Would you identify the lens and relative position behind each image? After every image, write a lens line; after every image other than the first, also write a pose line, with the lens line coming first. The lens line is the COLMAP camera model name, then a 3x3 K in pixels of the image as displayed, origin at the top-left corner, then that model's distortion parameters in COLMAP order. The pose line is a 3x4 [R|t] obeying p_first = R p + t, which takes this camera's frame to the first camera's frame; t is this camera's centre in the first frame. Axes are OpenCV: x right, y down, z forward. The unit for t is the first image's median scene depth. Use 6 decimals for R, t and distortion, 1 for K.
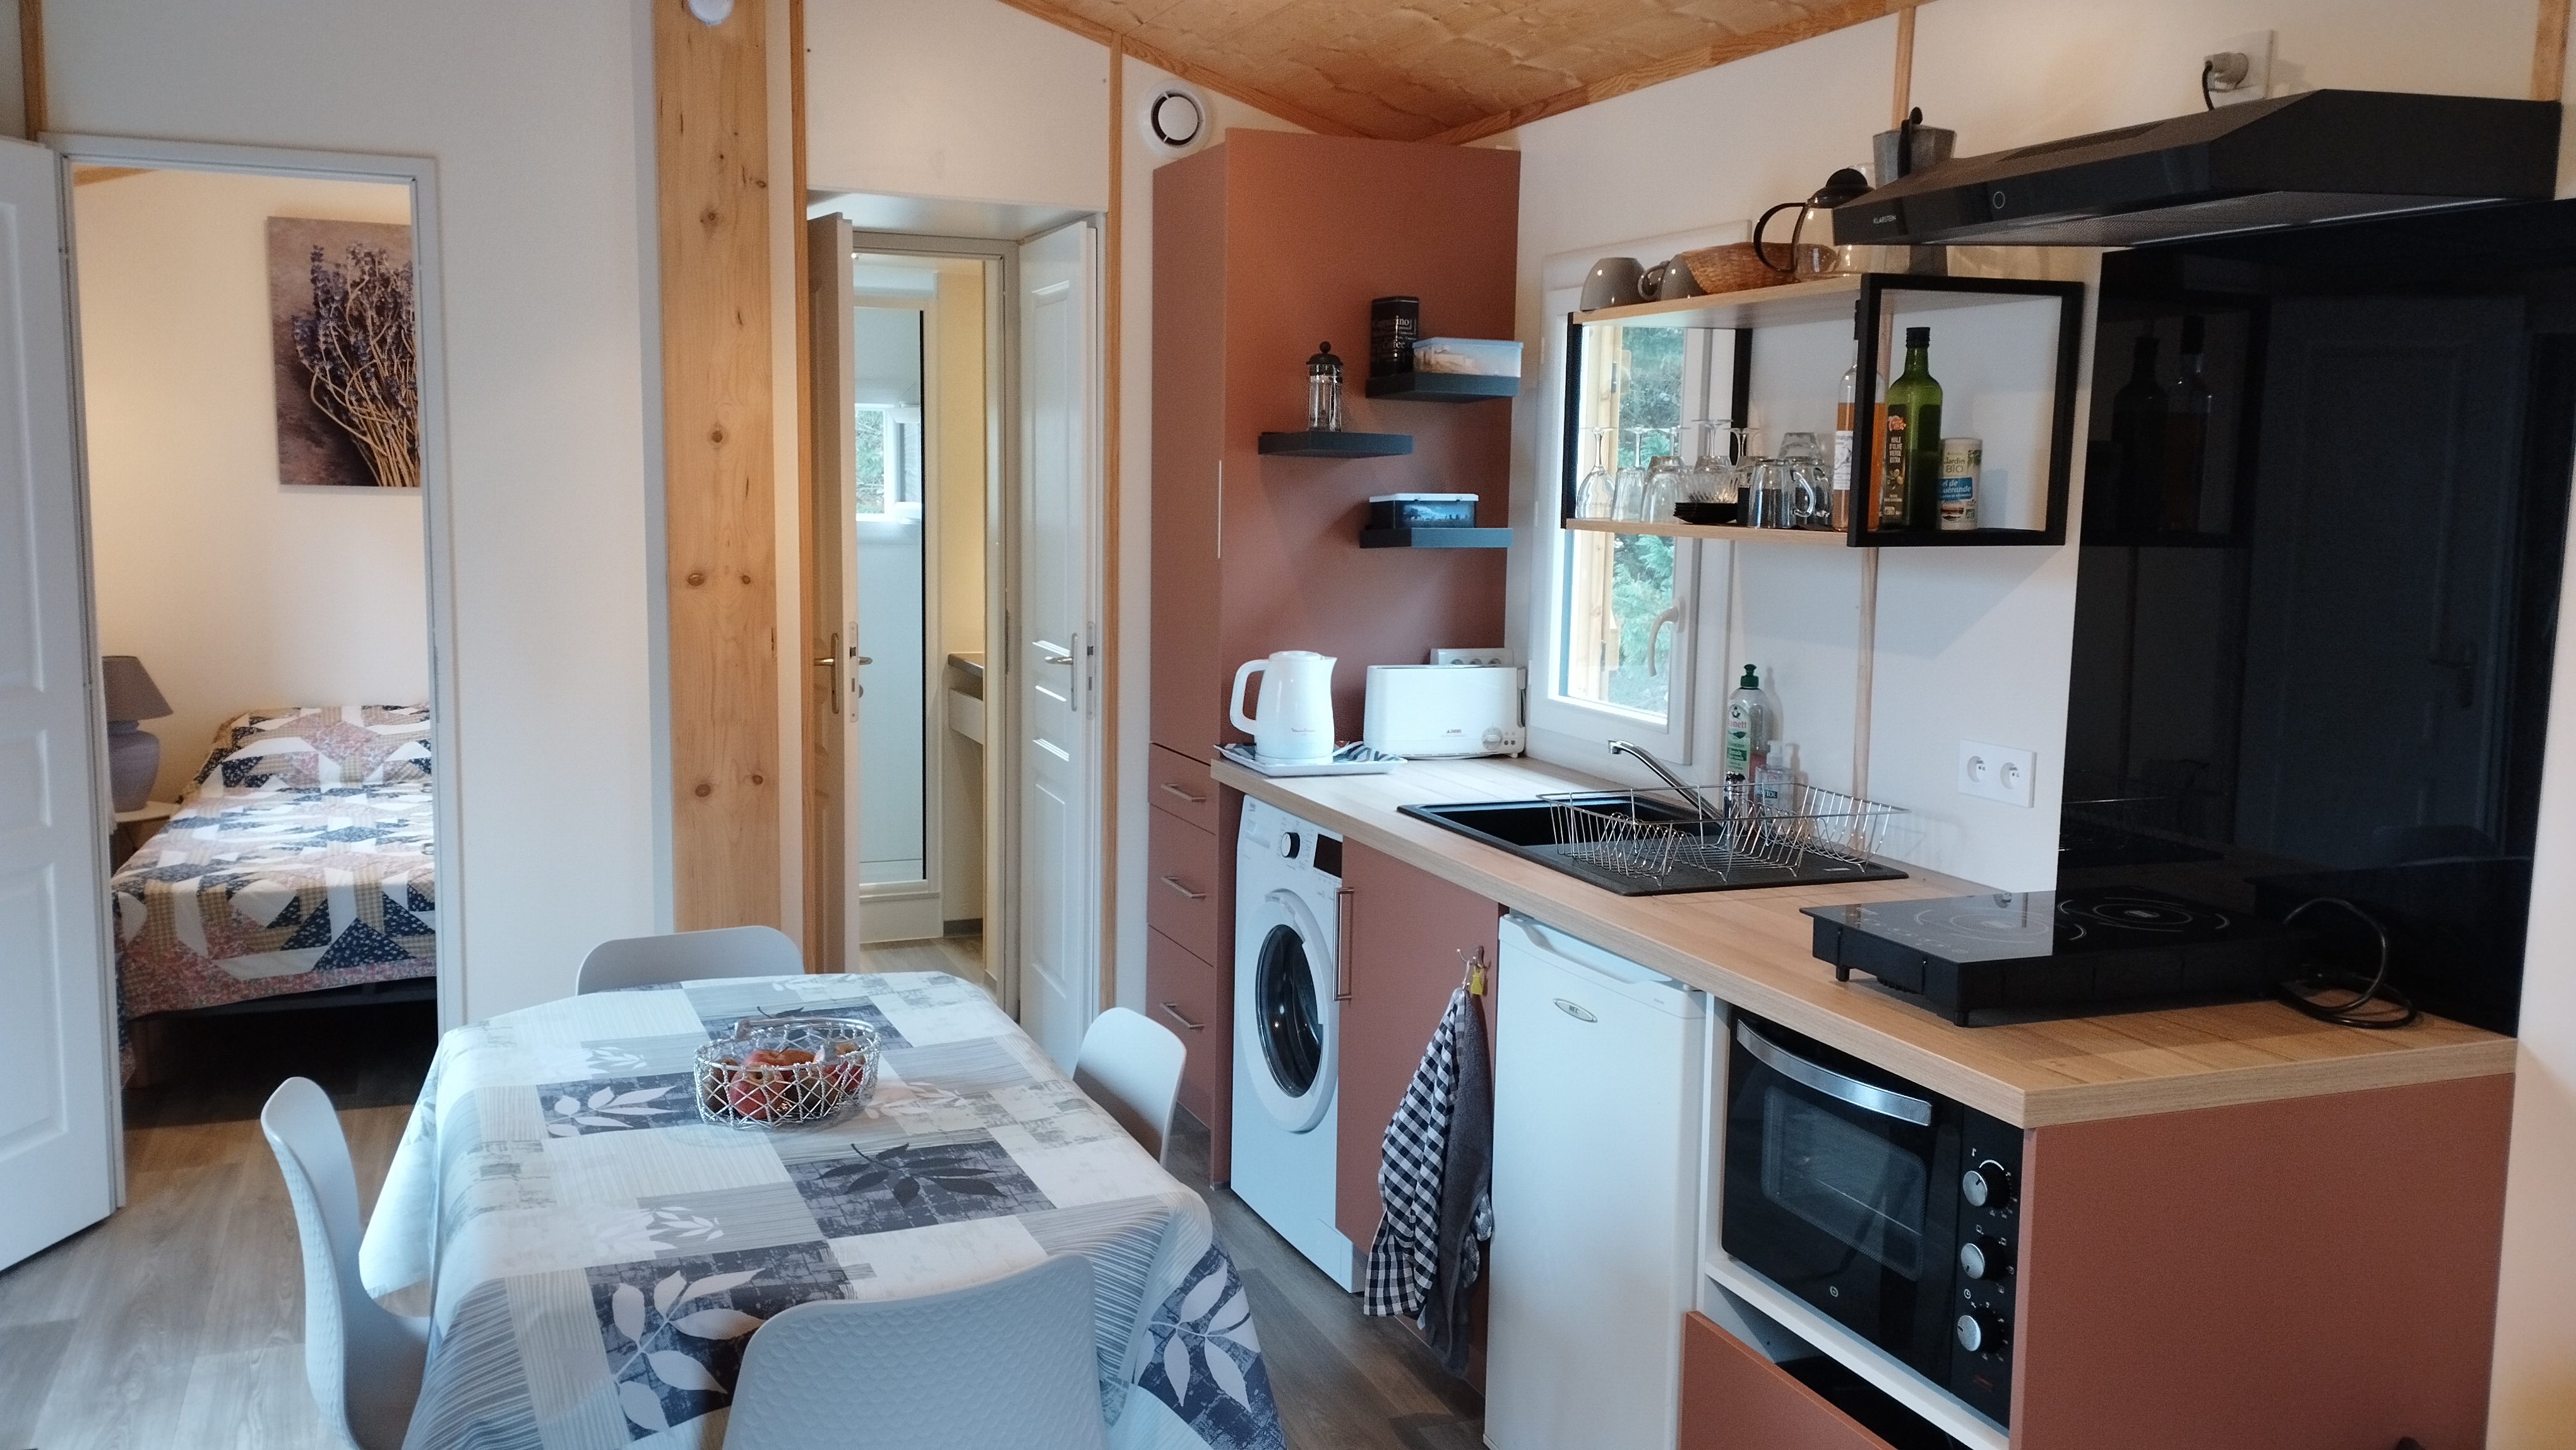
lens RADIAL K [[2037.3, 0, 1287.9], [0, 2037.3, 719.1], [0, 0, 1]] dist [0.024282, -0.004930]
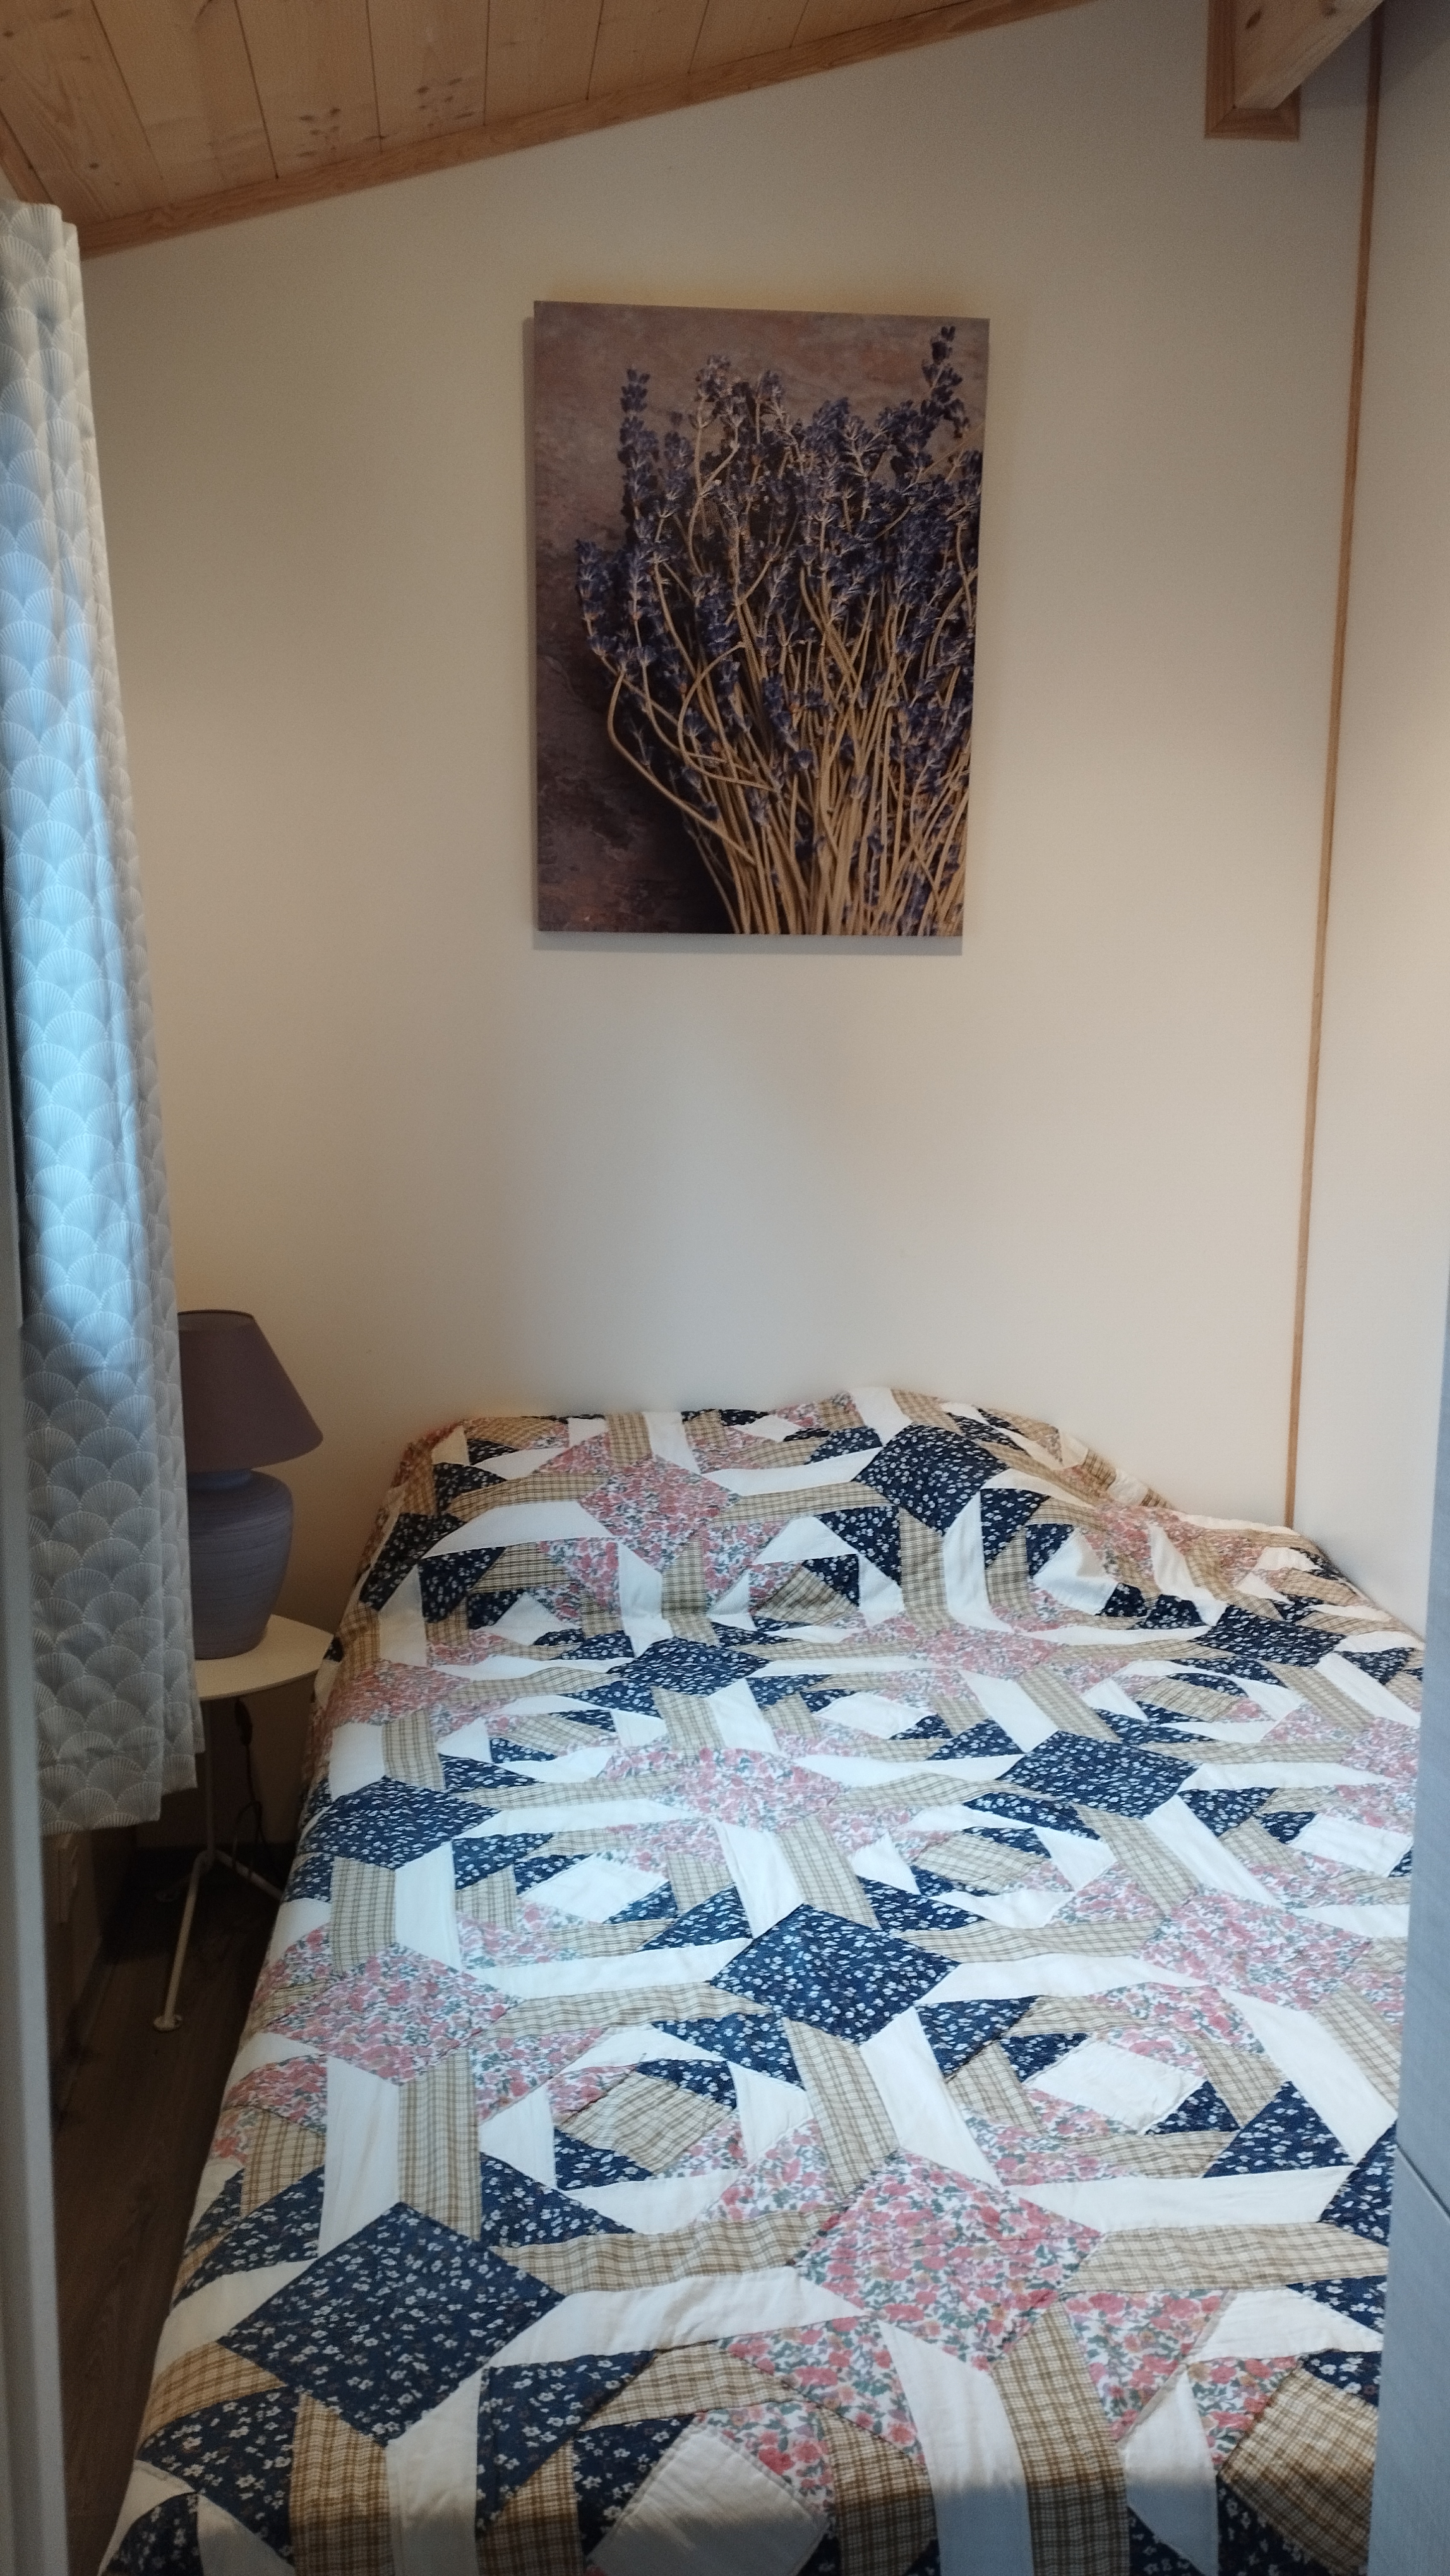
lens RADIAL K [[2037.3, 0, 729.3], [0, 2037.3, 1295.3], [0, 0, 1]] dist [0.024282, -0.004930]
pose [[0.962413, 0.036848, -0.269080, -0.328613], [-0.023679, 0.998365, 0.052024, -0.058872], [0.270557, -0.043697, 0.961712, 0.577679]]
